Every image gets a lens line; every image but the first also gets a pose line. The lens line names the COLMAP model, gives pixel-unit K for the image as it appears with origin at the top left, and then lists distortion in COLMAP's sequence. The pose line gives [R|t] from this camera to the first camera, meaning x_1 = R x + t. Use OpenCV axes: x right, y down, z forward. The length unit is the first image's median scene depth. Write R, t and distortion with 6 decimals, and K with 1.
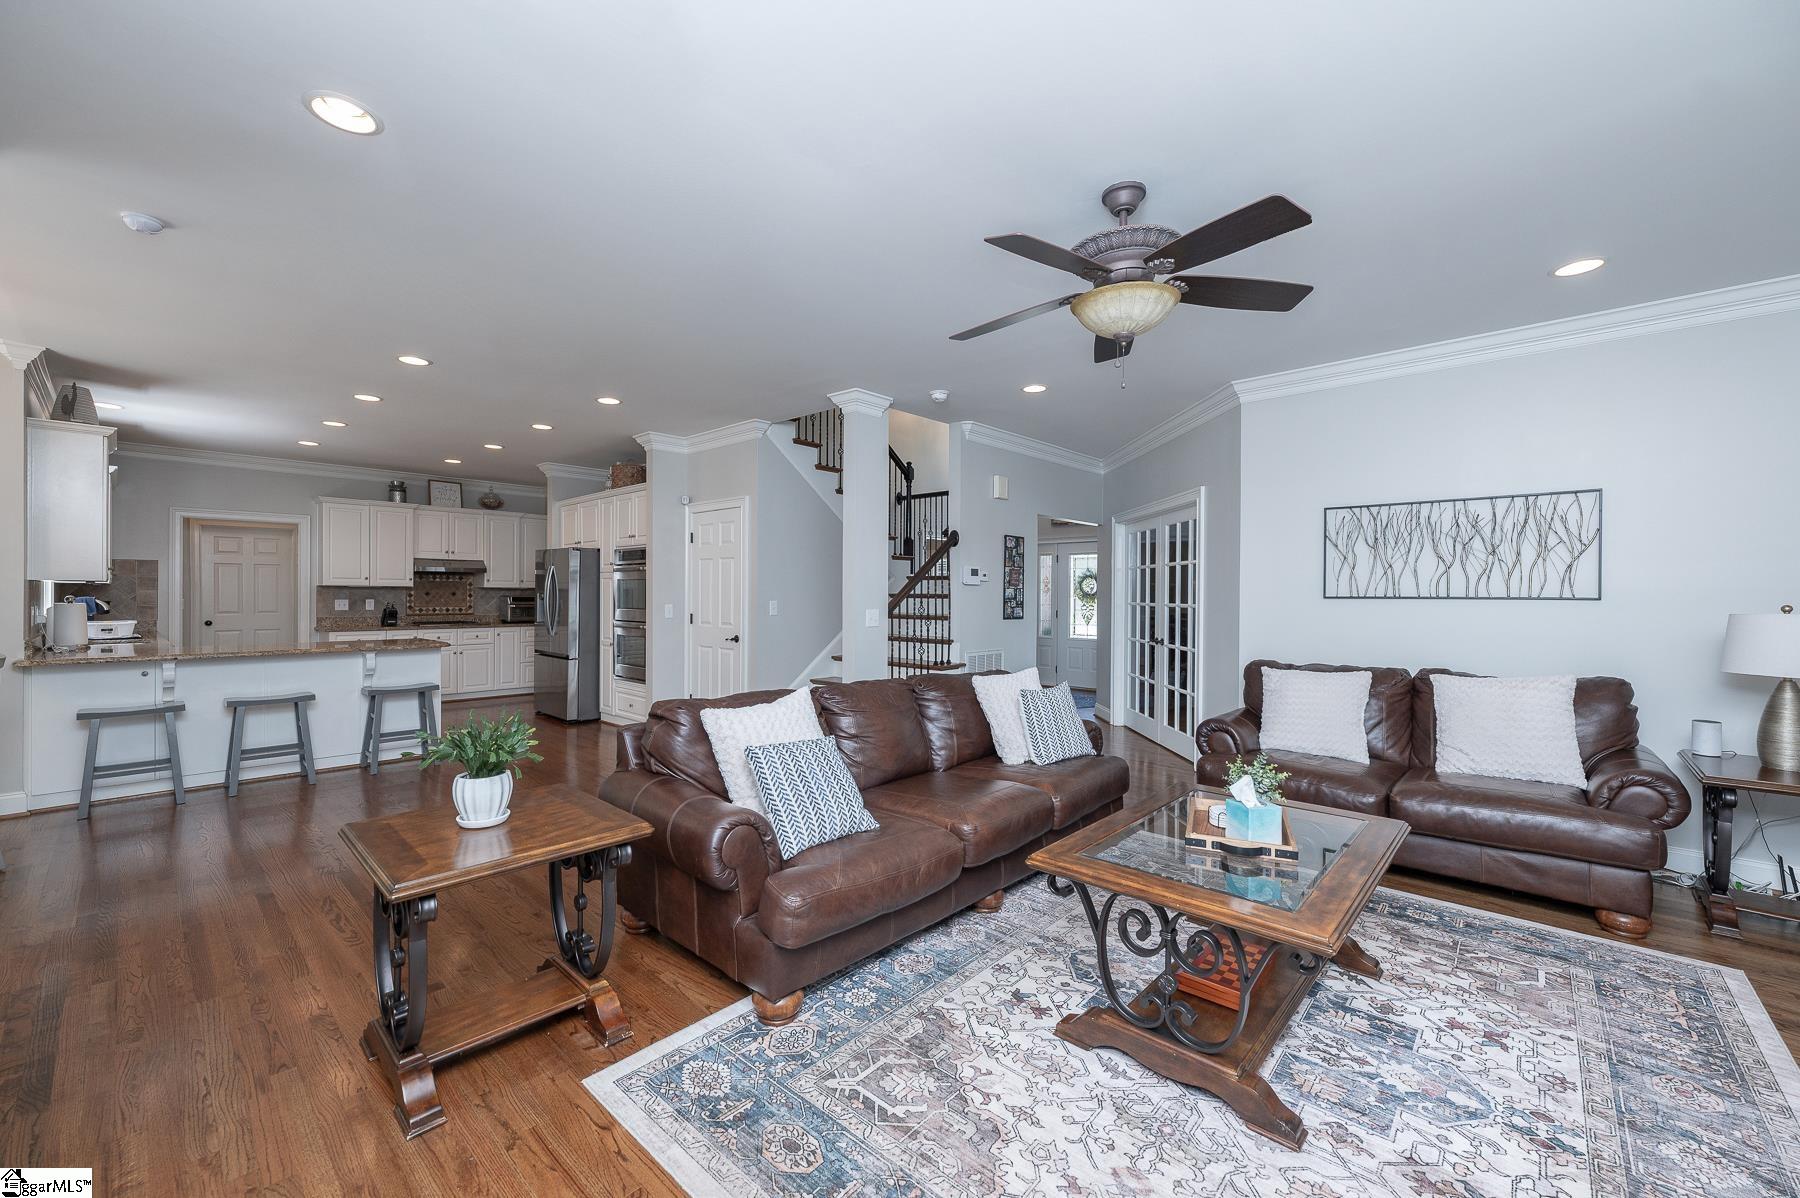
lens RADIAL K [[710.6, 0, 891.7], [0, 710.6, 597.5], [0, 0, 1]] dist [0.000384, 0.000029]
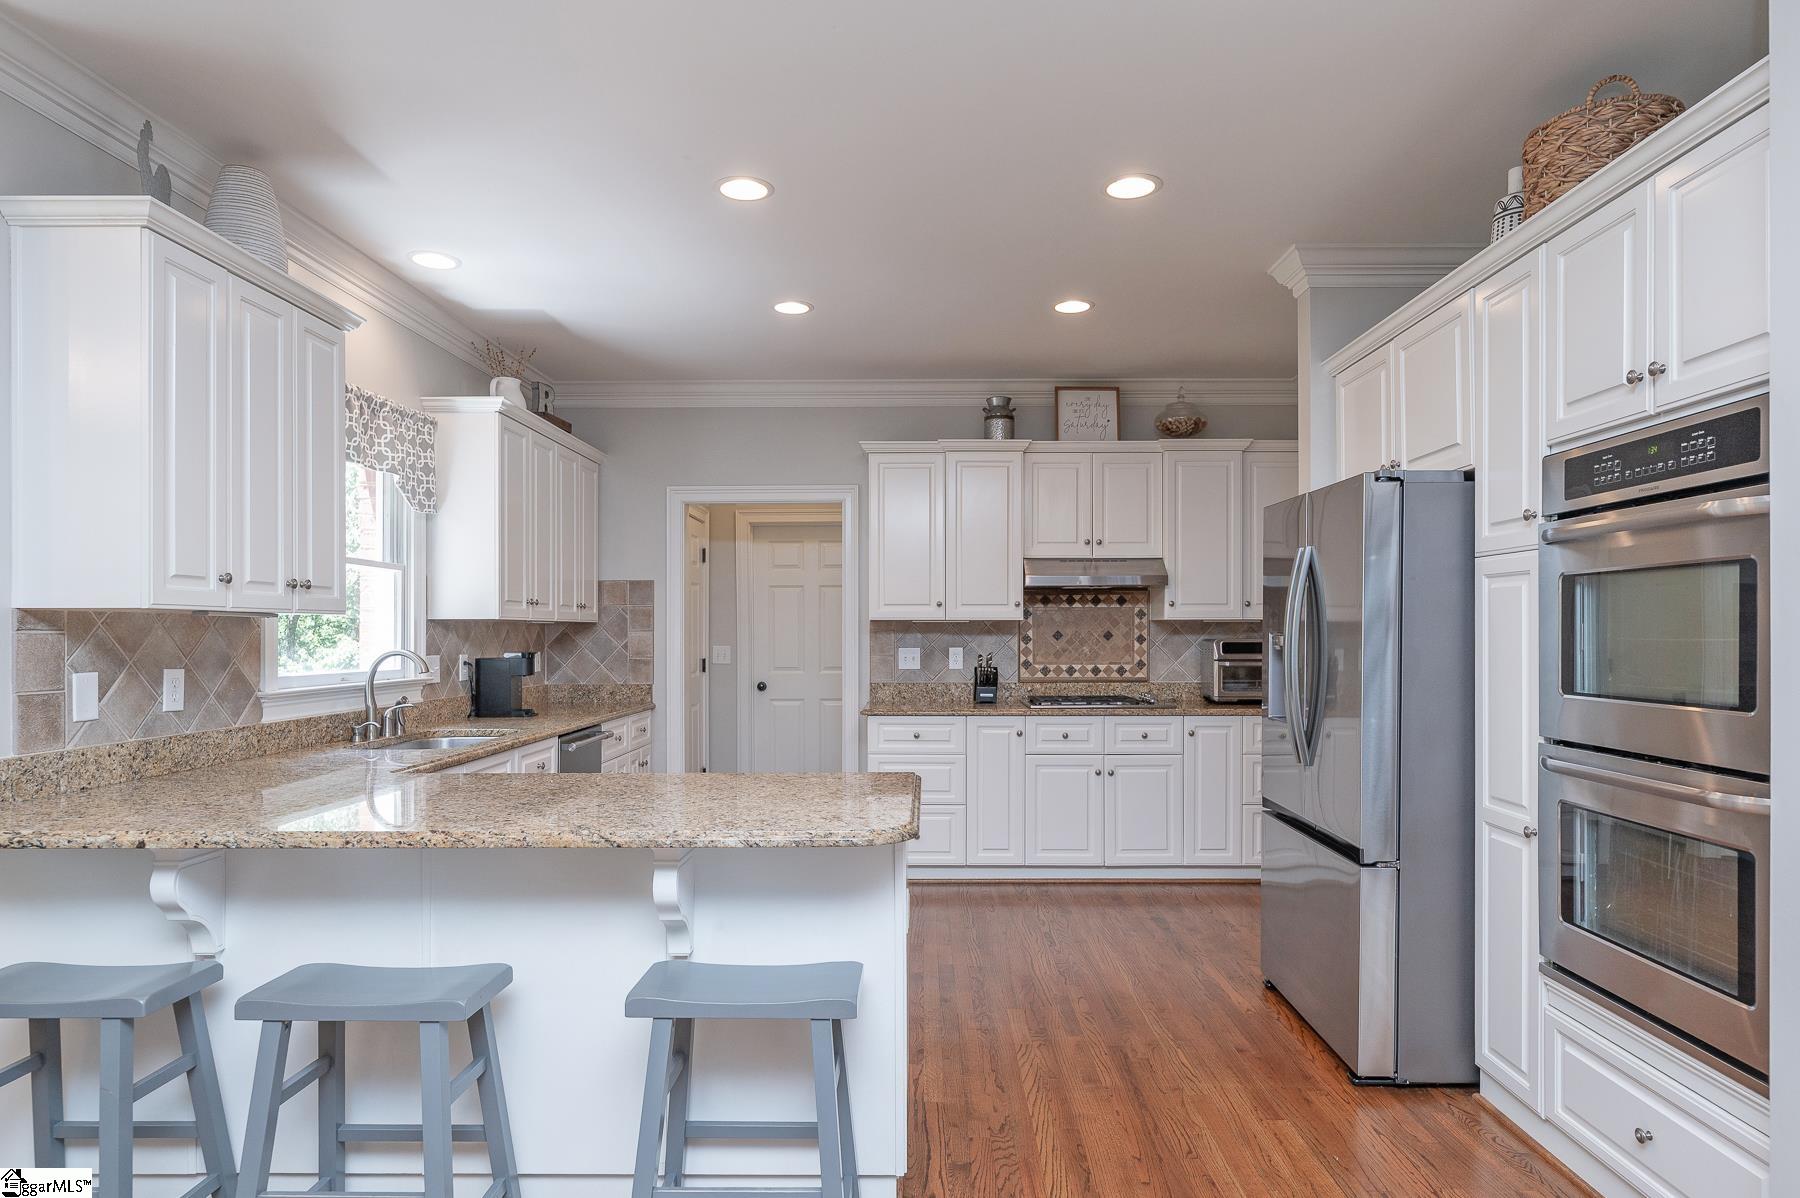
lens RADIAL K [[1031.3, 0, 917.1], [0, 1031.3, 634.1], [0, 0, 1]] dist [-0.001843, -0.000568]
pose [[0.674933, -0.005422, -0.737859, -0.266276], [0.002586, 0.999984, -0.004982, -0.003769], [0.737875, 0.001454, 0.674936, 0.583006]]
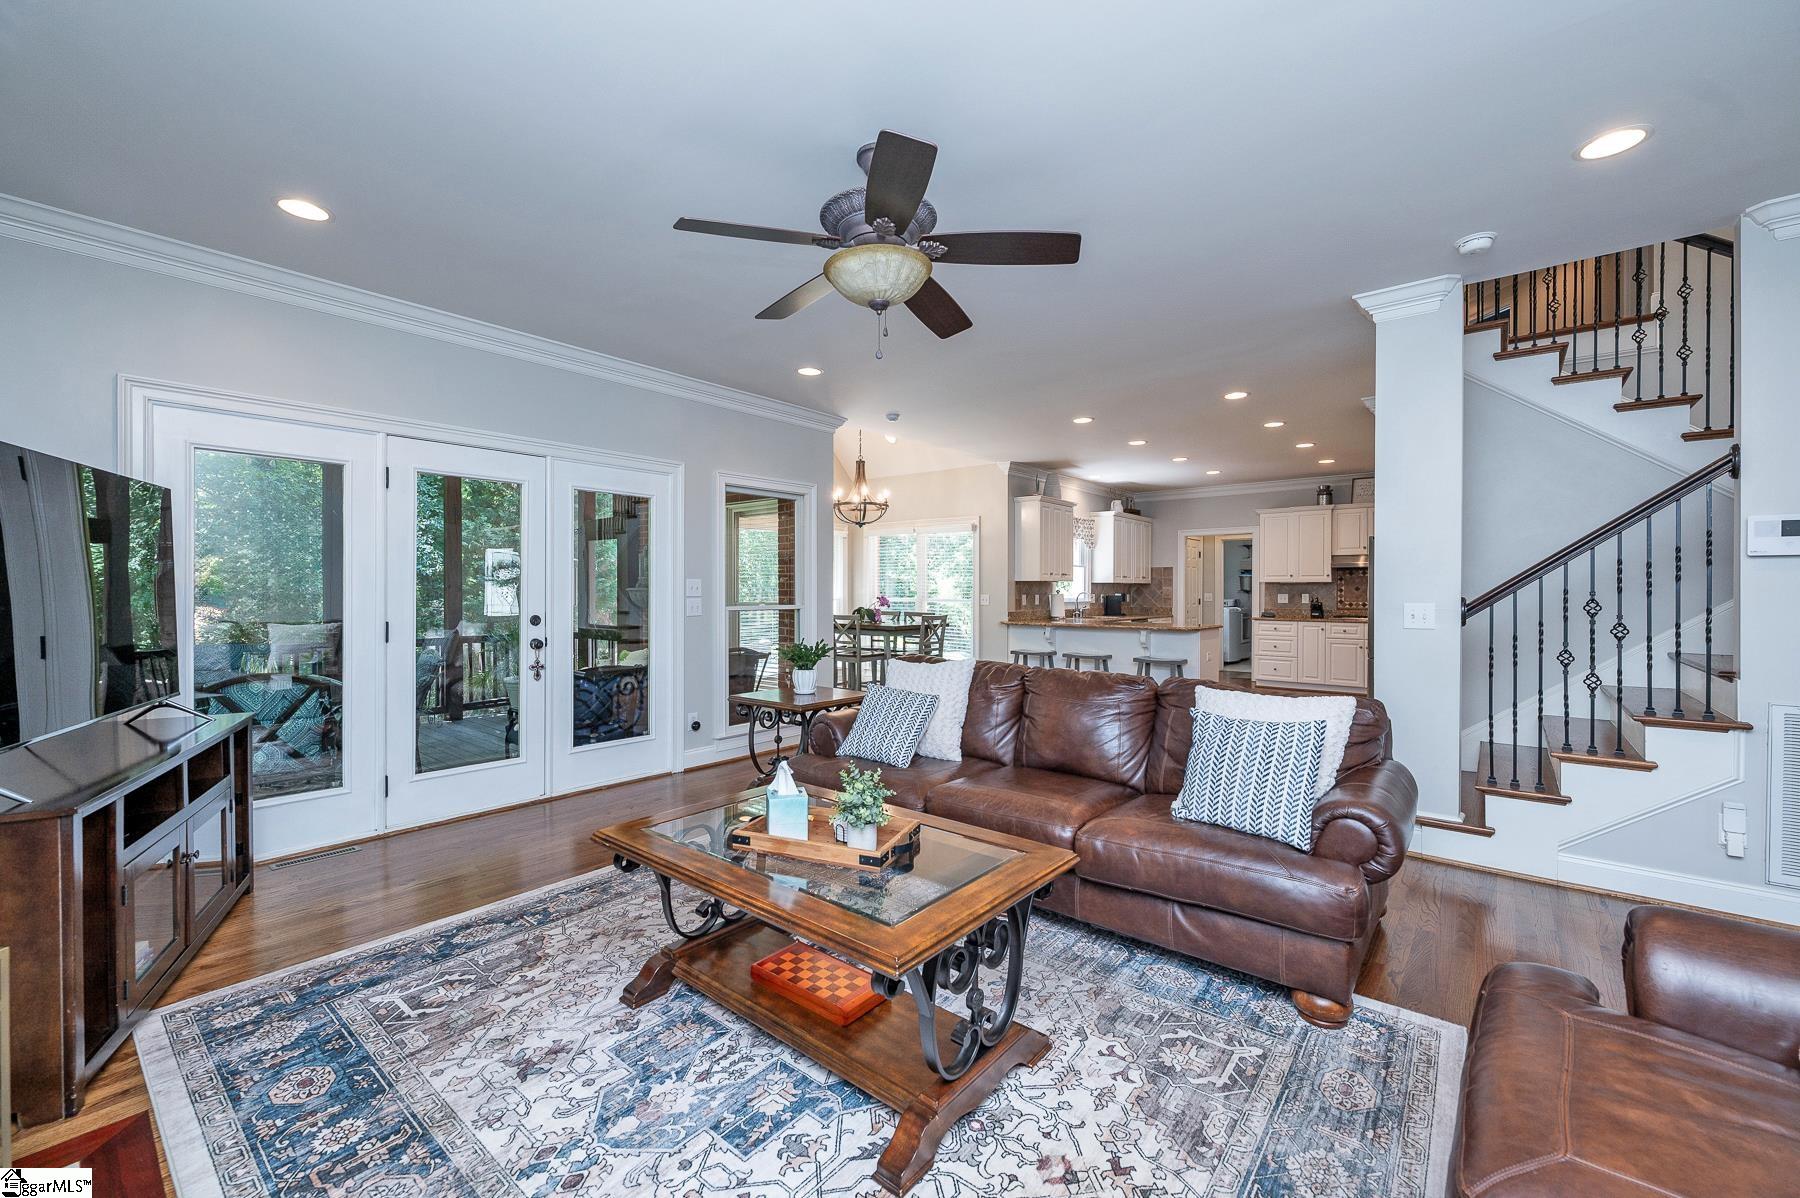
lens RADIAL K [[727.7, 0, 892.5], [0, 727.7, 593.4], [0, 0, 1]] dist [0.000410, -0.000001]
pose [[0.047974, -0.002405, -0.998846, 0.452008], [-0.004992, 0.999984, -0.002648, 0.009467], [0.998836, 0.005113, 0.047961, 0.335936]]
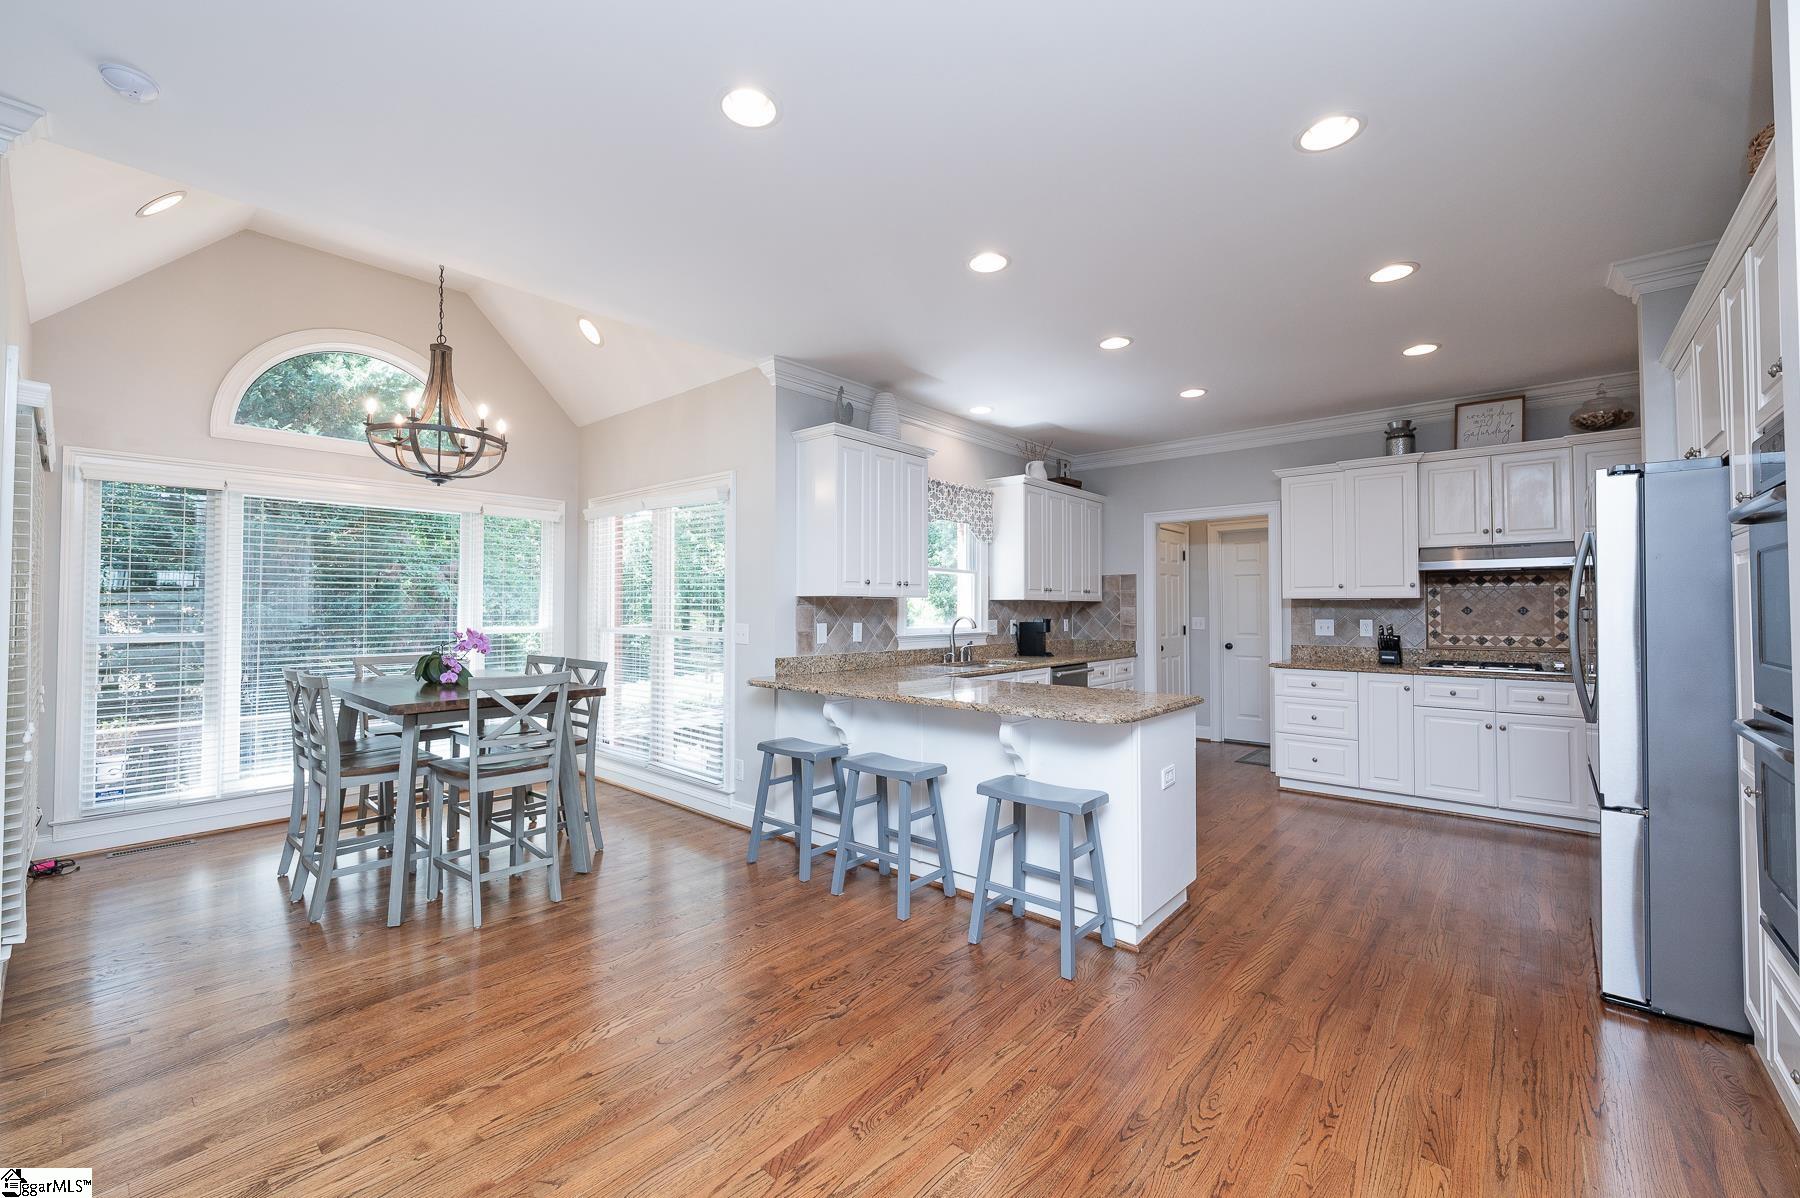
lens RADIAL K [[727.7, 0, 892.5], [0, 727.7, 593.4], [0, 0, 1]] dist [0.000410, -0.000001]
pose [[0.027987, -0.027367, -0.999234, -0.120569], [-0.004626, 0.999611, -0.027507, -0.001155], [0.999598, 0.005392, 0.027849, 0.655266]]
